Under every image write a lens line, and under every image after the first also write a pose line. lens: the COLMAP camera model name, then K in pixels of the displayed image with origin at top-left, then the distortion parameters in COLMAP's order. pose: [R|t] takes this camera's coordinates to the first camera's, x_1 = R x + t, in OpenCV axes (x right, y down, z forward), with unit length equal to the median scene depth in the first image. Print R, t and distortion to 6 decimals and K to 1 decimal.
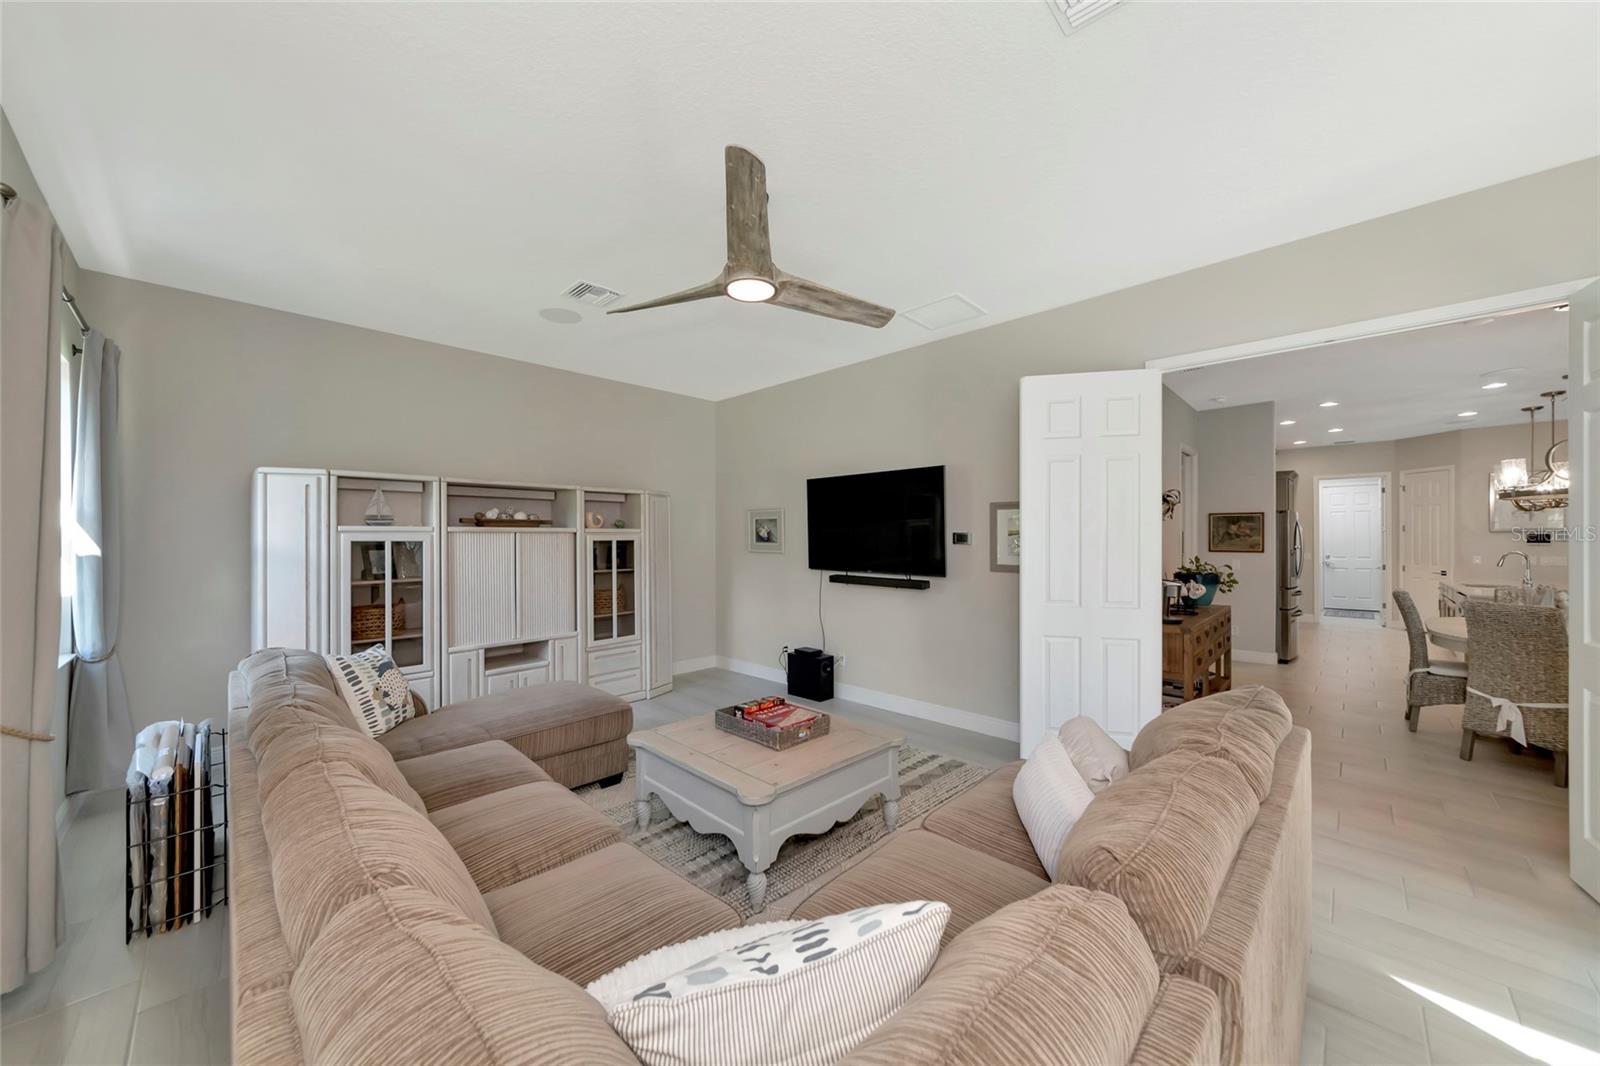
lens RADIAL K [[577.0, 0, 797.4], [0, 577.0, 539.7], [0, 0, 1]] dist [0.002143, -0.000379]
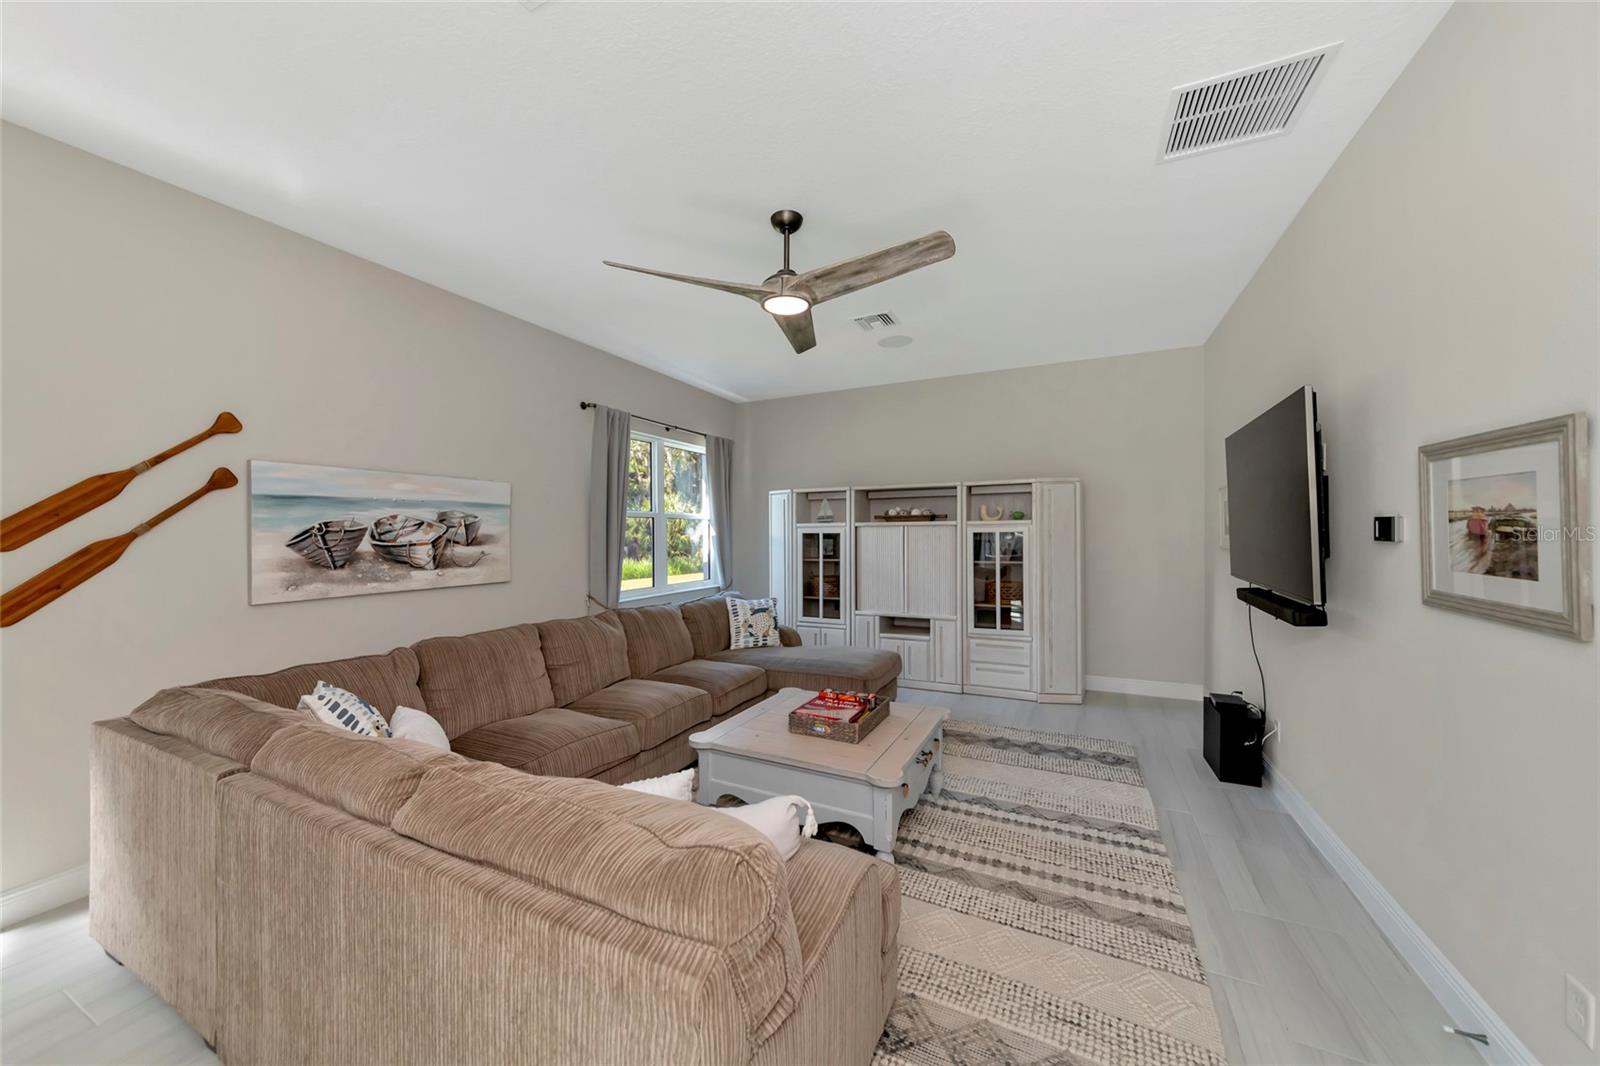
lens RADIAL K [[577.0, 0, 813.8], [0, 577.0, 538.7], [0, 0, 1]] dist [0.002143, -0.000379]
pose [[0.315331, 0.010958, -0.948918, 0.656567], [0.004859, 0.999902, 0.013161, -0.002957], [0.948969, -0.008761, 0.315247, 0.470082]]
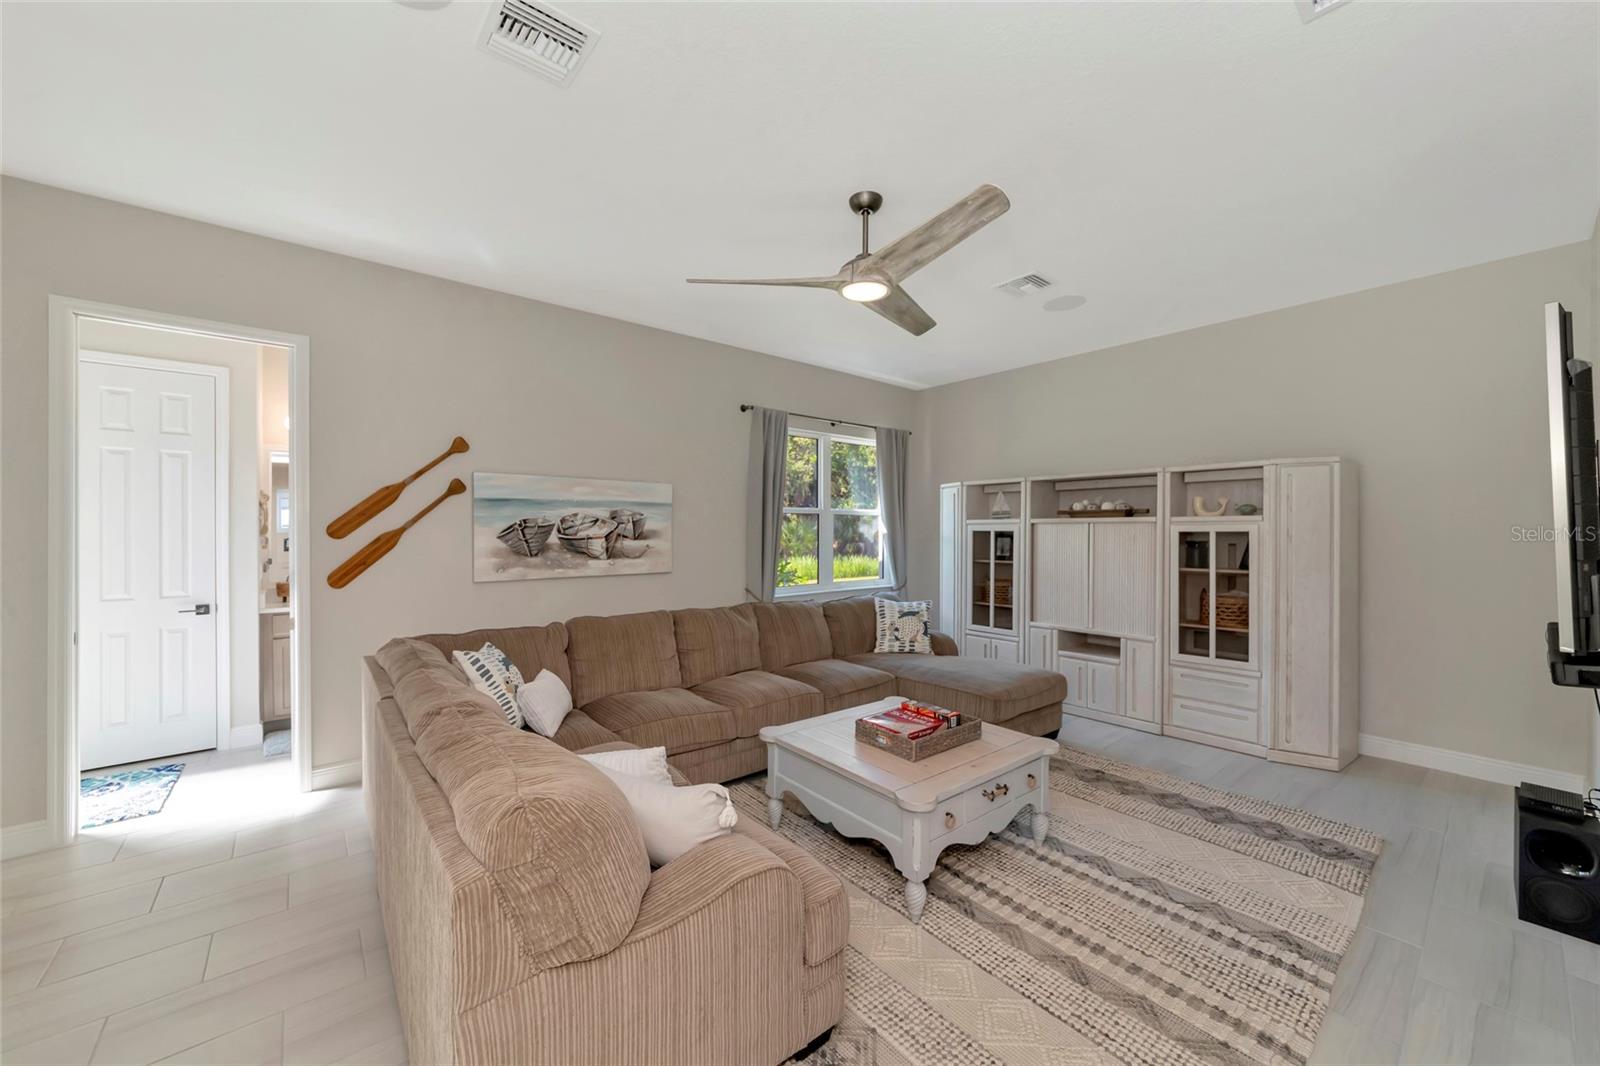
lens RADIAL K [[625.9, 0, 810.9], [0, 625.9, 536.4], [0, 0, 1]] dist [-0.002273, 0.000123]
pose [[-0.115660, 0.013179, -0.993201, 0.708220], [-0.000958, 0.999910, 0.013379, -0.003806], [0.993288, 0.002499, -0.115637, 0.694643]]
